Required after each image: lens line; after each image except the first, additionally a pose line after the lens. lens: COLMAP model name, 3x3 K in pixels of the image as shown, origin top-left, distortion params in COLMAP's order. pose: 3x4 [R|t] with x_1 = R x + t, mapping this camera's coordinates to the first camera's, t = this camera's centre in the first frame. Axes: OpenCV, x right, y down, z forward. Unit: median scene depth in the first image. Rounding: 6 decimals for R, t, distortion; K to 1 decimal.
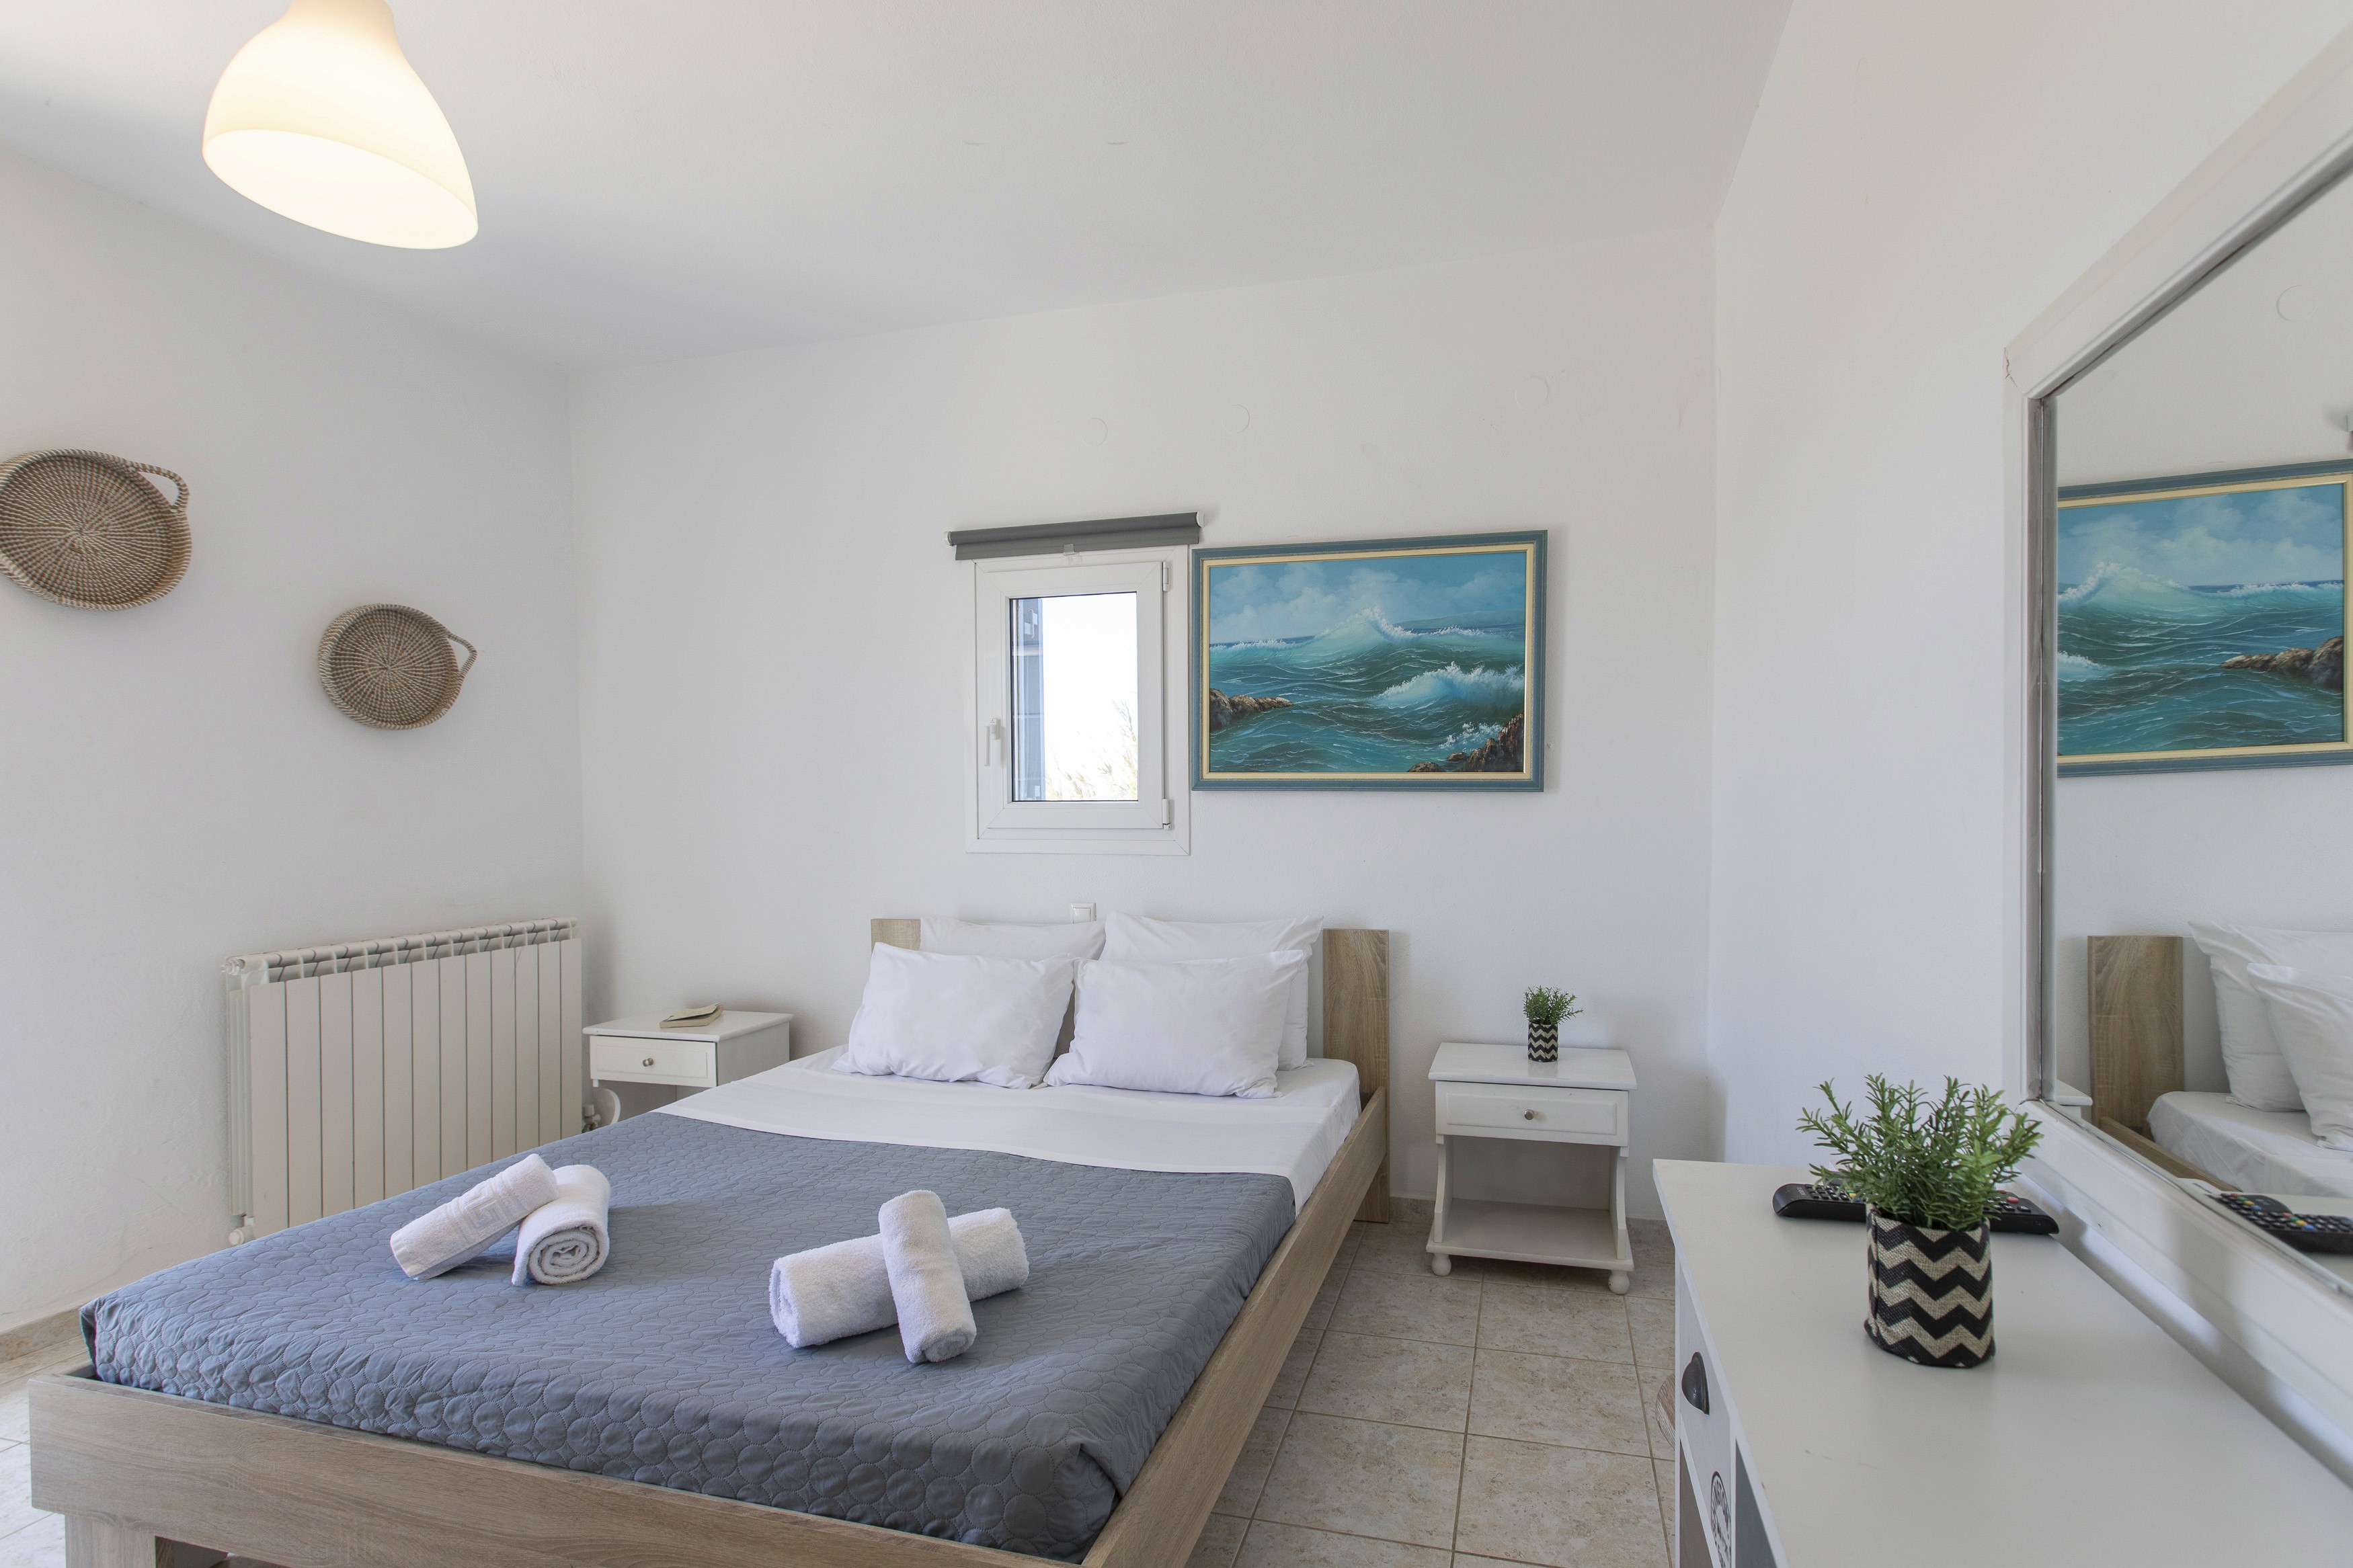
lens RADIAL K [[1178.1, 0, 1213.3], [0, 1178.1, 834.4], [0, 0, 1]] dist [0.003156, -0.000071]
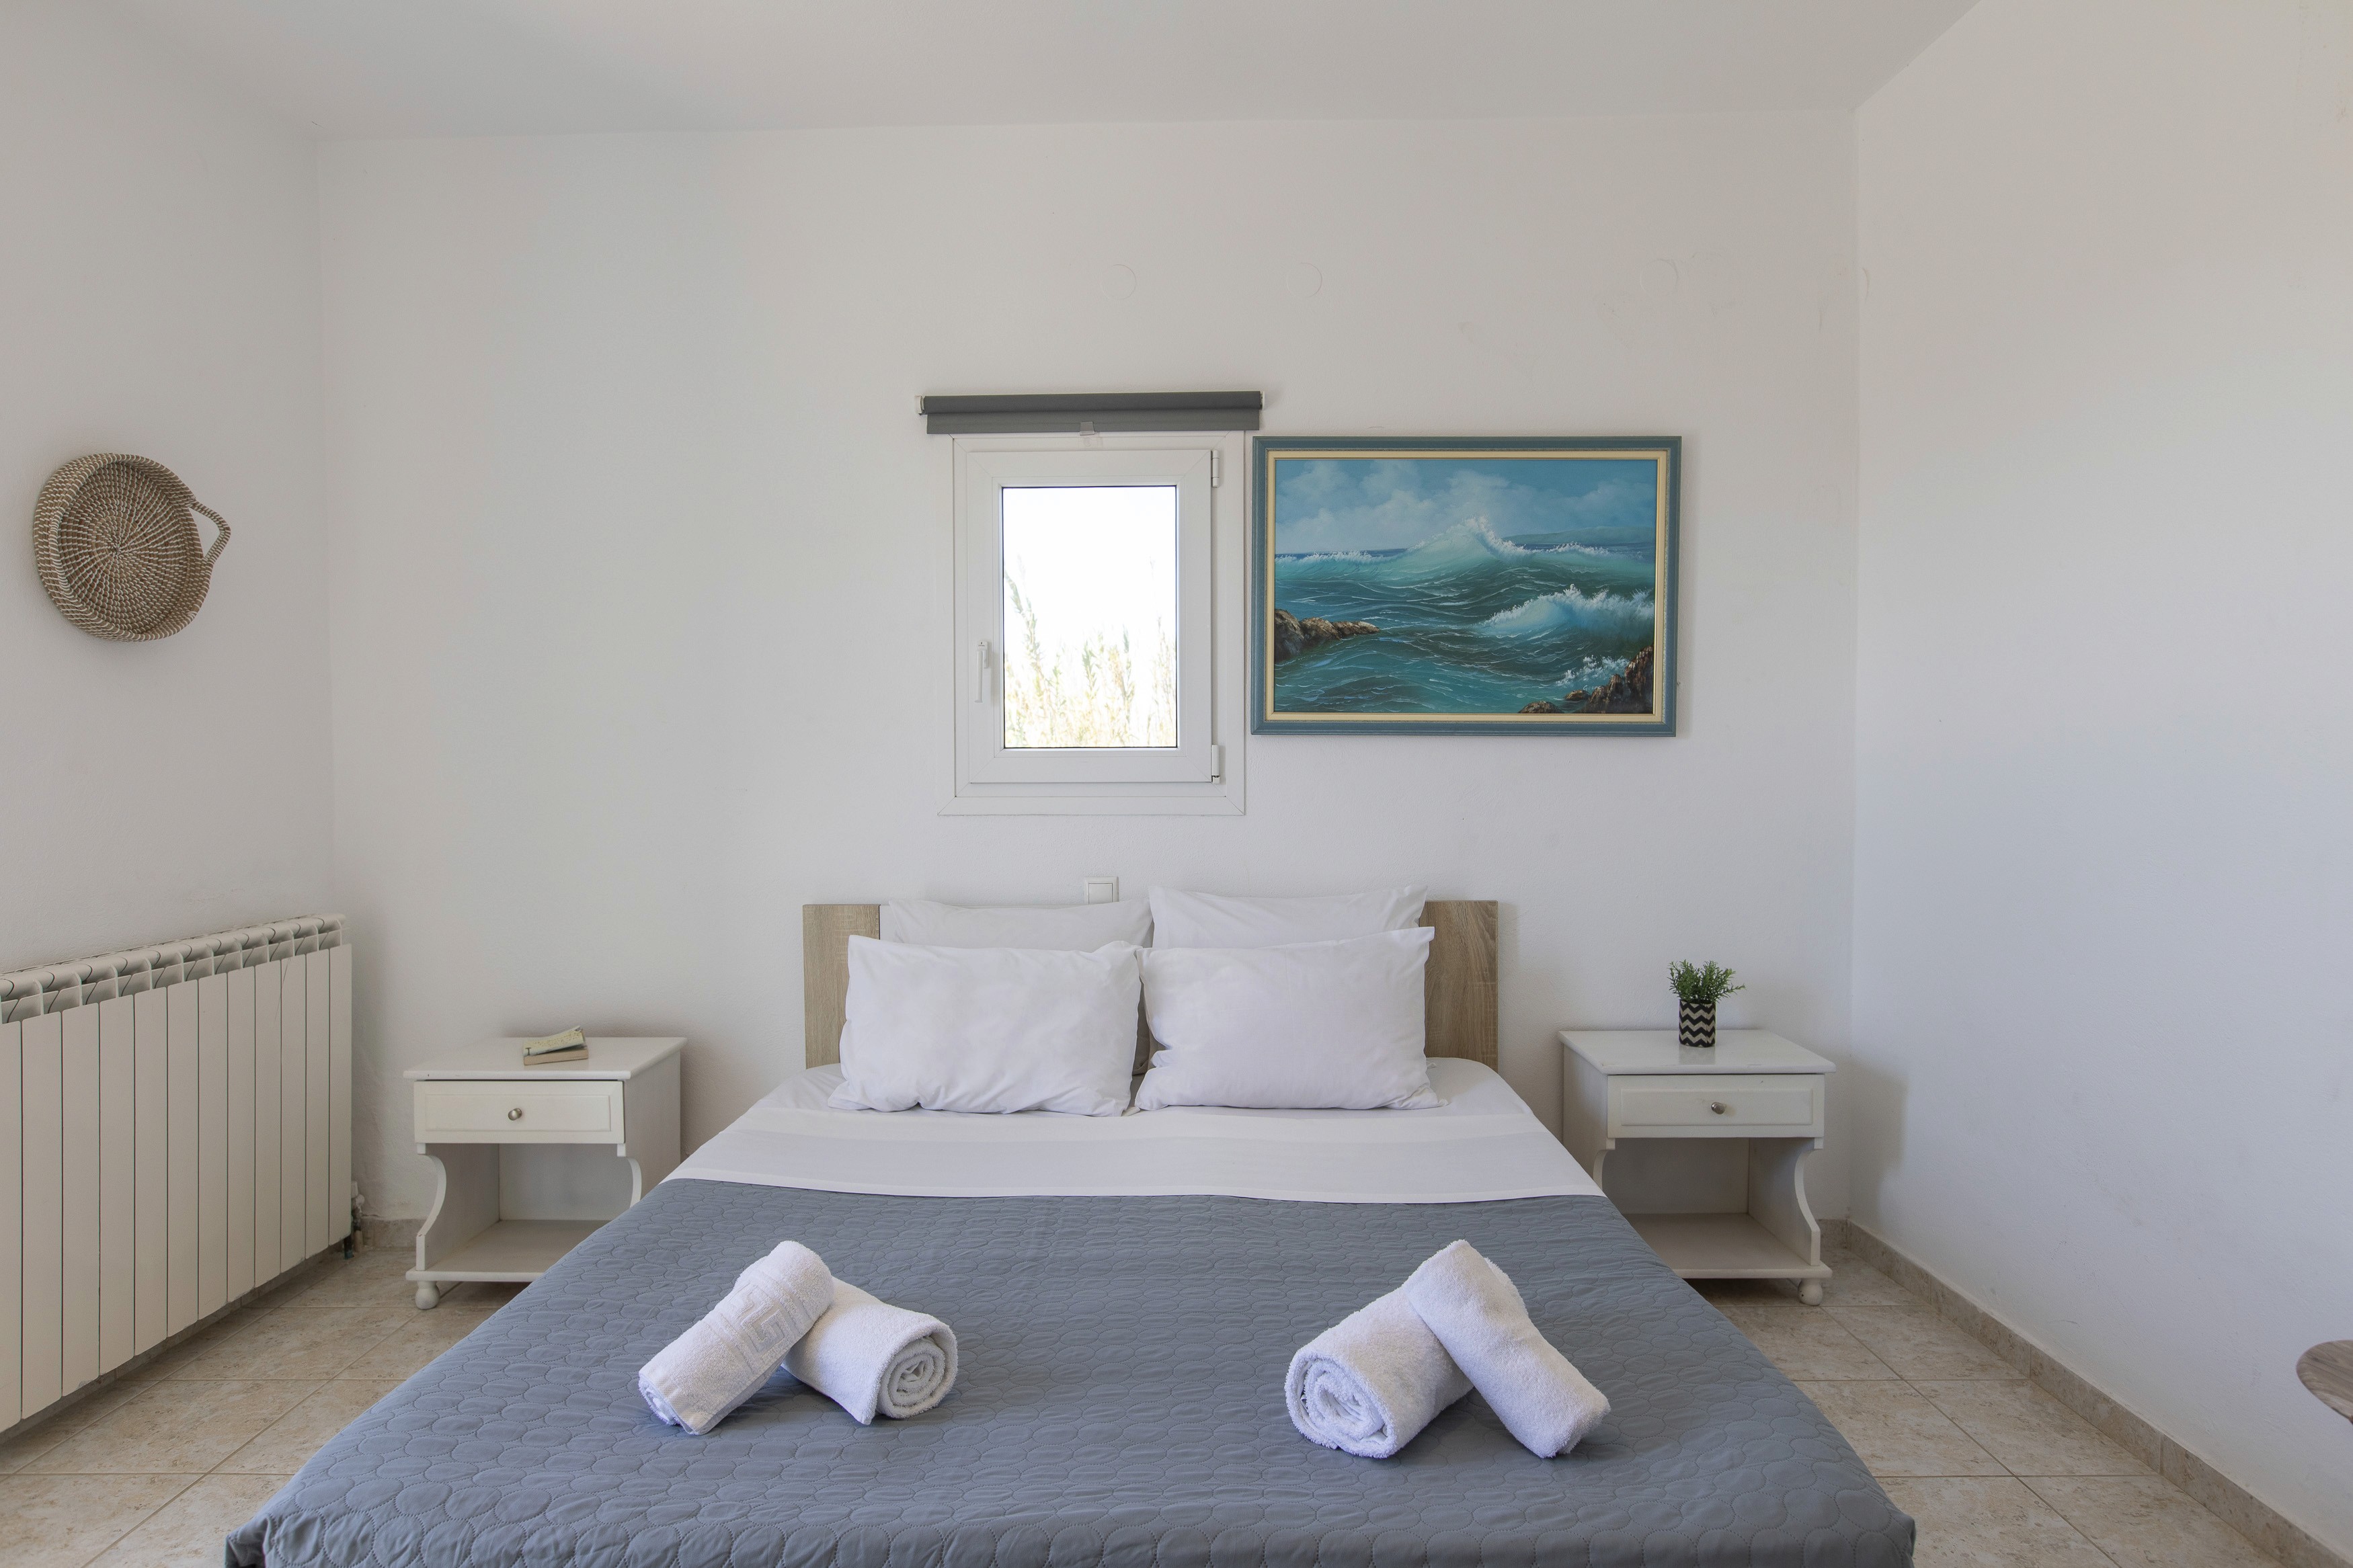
lens RADIAL K [[1447.7, 0, 1176.8], [0, 1447.7, 774.7], [0, 0, 1]] dist [0.002004, -0.000956]
pose [[0.968919, -0.004442, 0.247337, -0.335095], [0.007228, 0.999920, -0.010356, 0.000395], [-0.247271, 0.011822, 0.968874, 0.055213]]
